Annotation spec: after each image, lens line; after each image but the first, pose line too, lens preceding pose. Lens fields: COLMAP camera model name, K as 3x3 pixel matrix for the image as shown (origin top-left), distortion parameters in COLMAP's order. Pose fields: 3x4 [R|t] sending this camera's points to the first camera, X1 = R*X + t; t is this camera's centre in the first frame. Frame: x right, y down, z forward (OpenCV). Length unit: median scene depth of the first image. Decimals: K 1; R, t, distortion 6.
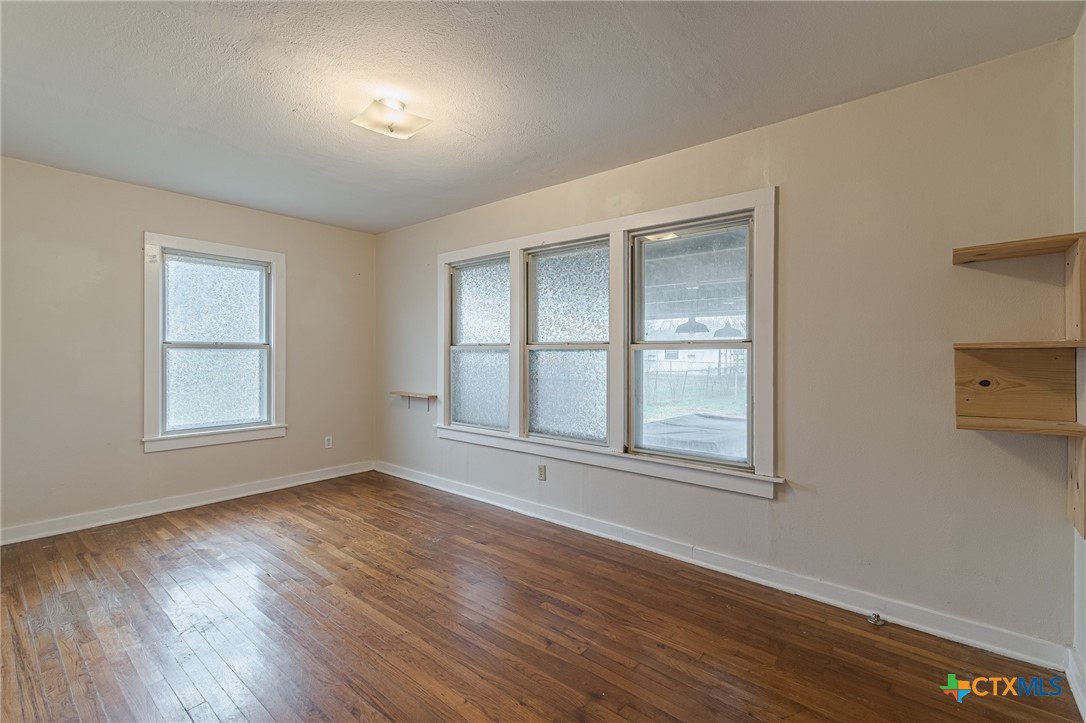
lens RADIAL K [[487.0, 0, 540.8], [0, 487.0, 356.8], [0, 0, 1]] dist [0.000079, -0.000068]
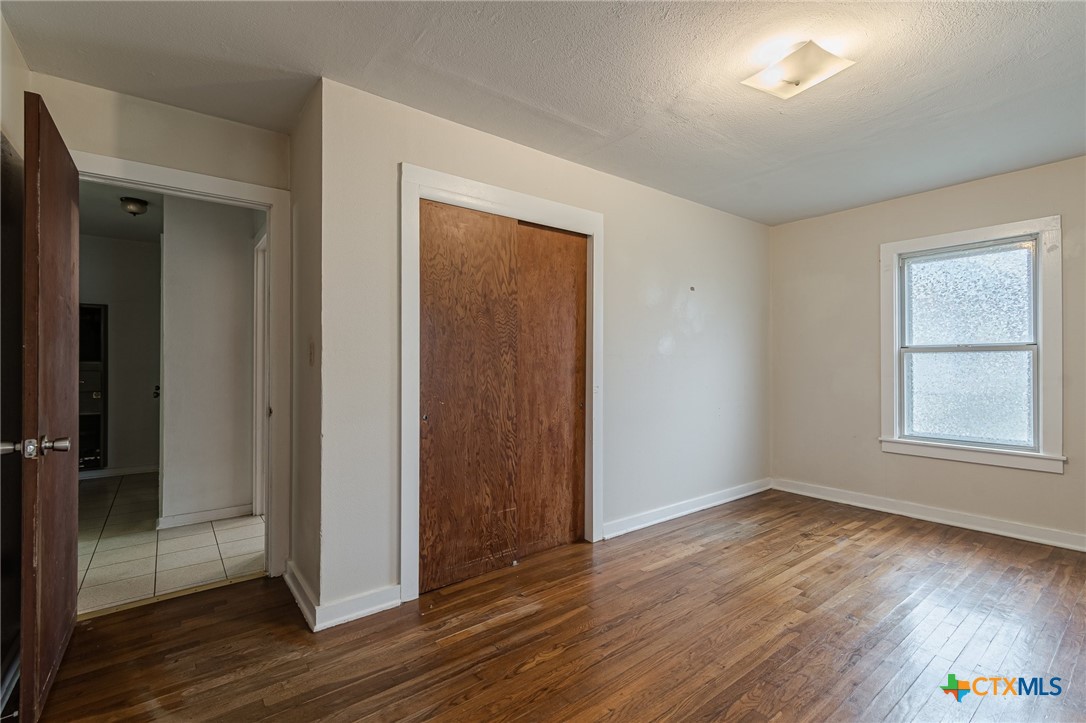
lens RADIAL K [[487.0, 0, 540.8], [0, 487.0, 356.8], [0, 0, 1]] dist [0.000079, -0.000068]
pose [[-0.219267, -0.012562, -0.975584, 0.403305], [0.001764, 0.999910, -0.013272, 0.002900], [0.975663, -0.004631, -0.219225, 0.514421]]
